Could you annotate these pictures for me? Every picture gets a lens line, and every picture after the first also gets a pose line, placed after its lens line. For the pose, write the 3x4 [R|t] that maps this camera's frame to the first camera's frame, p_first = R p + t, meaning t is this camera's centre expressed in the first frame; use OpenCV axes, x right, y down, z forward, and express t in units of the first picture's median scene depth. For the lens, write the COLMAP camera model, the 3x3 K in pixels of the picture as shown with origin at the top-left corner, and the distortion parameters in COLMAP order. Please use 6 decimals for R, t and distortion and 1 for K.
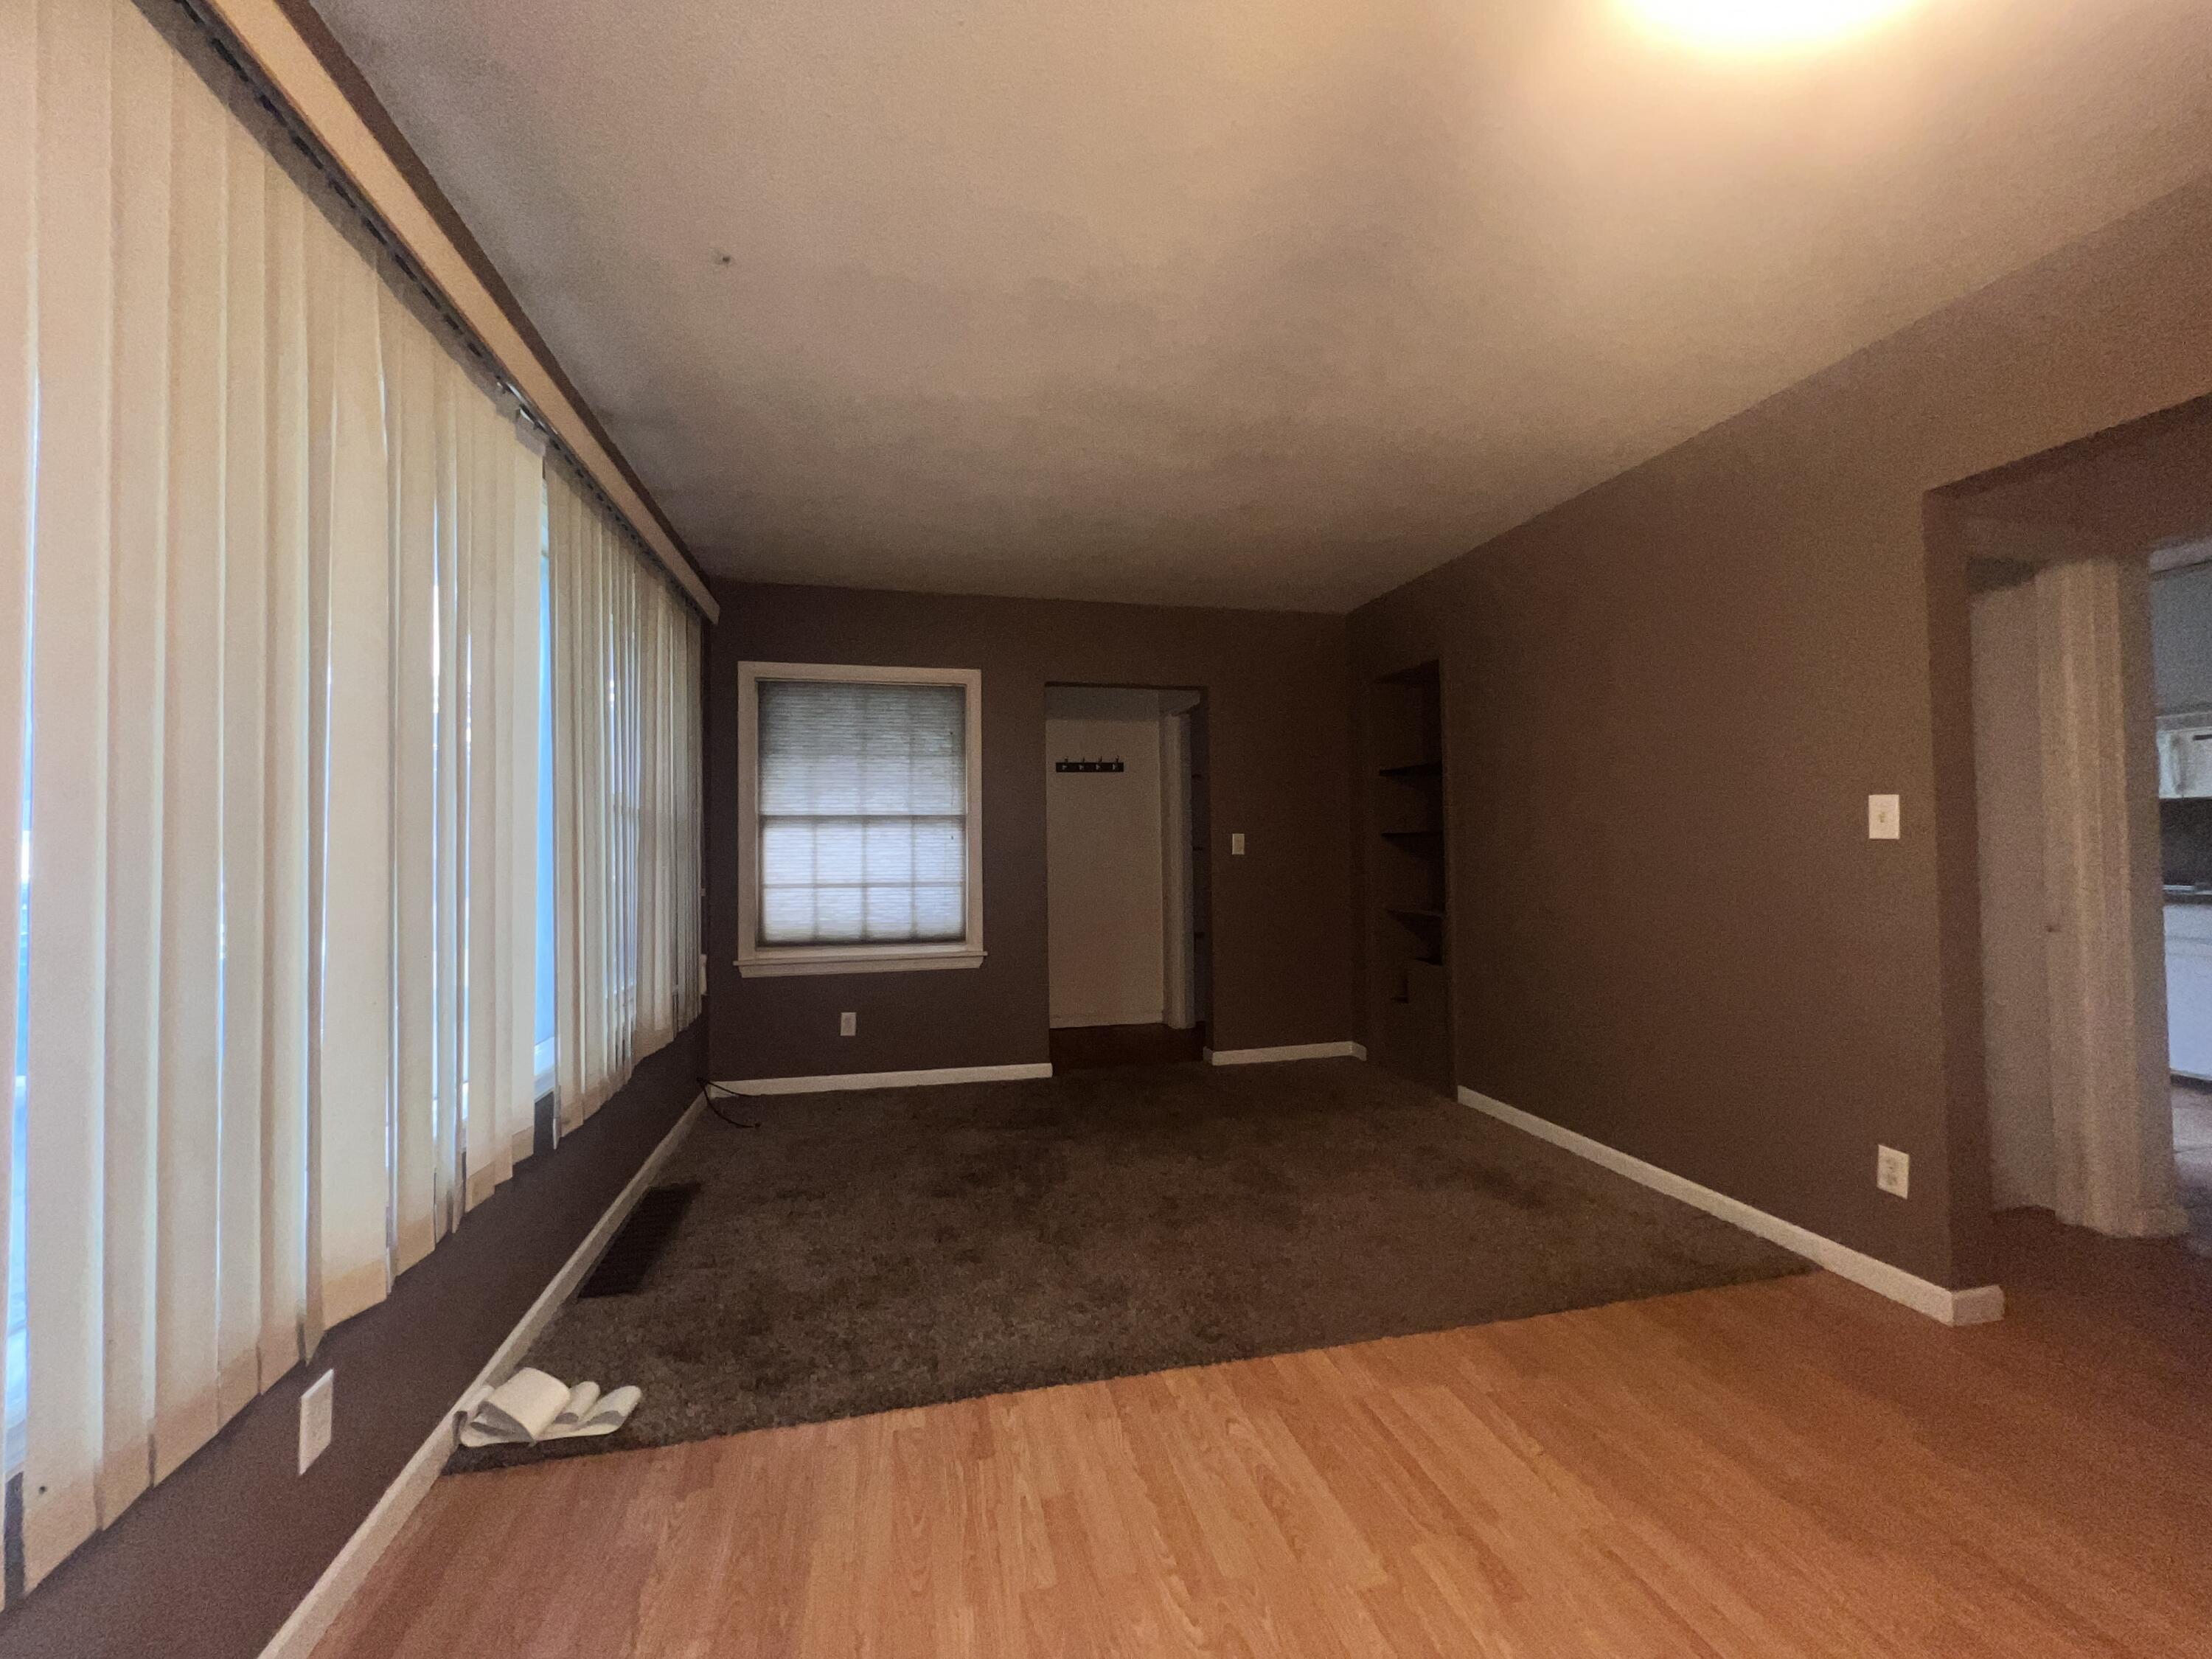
lens RADIAL K [[886.1, 0, 1106.0], [0, 886.1, 829.5], [0, 0, 1]] dist [0.000000, 0.000175]
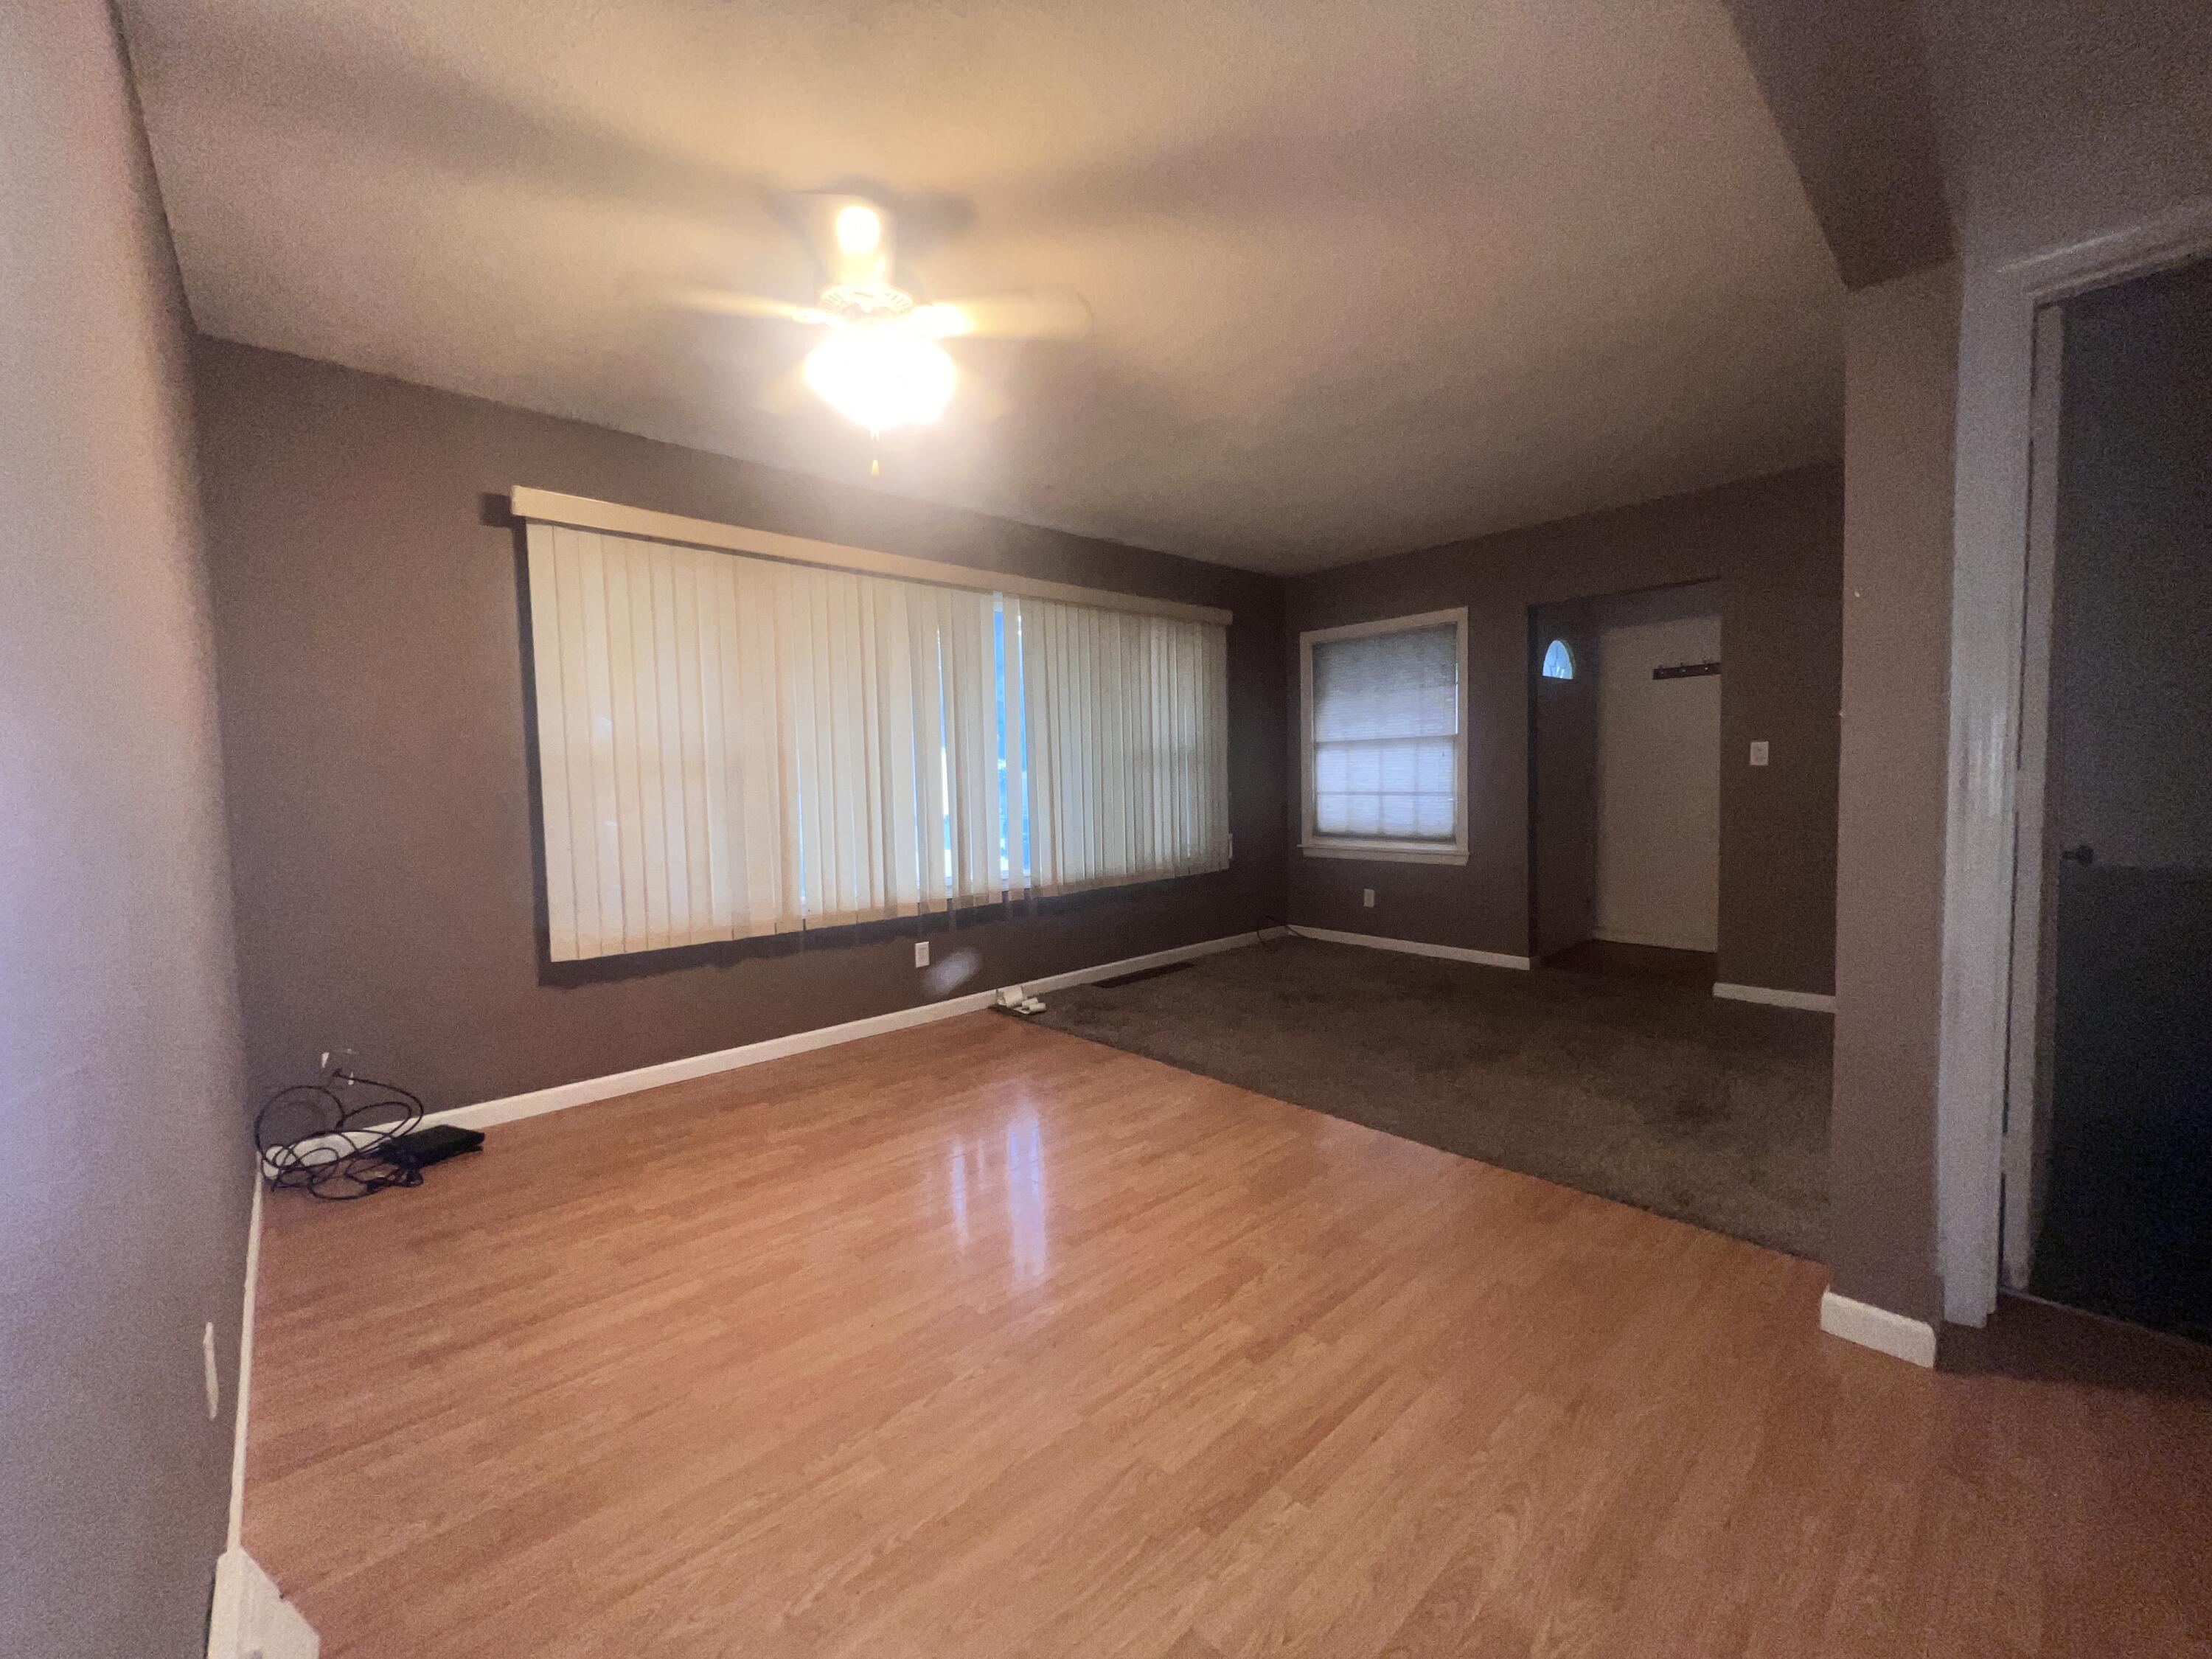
lens RADIAL K [[885.9, 0, 1106.0], [0, 885.9, 829.5], [0, 0, 1]] dist [-0.000333, -0.000022]
pose [[0.496300, 0.050589, -0.866676, 0.649680], [0.035770, 0.996261, 0.078637, -0.000443], [0.867414, -0.070028, 0.492635, 0.015483]]
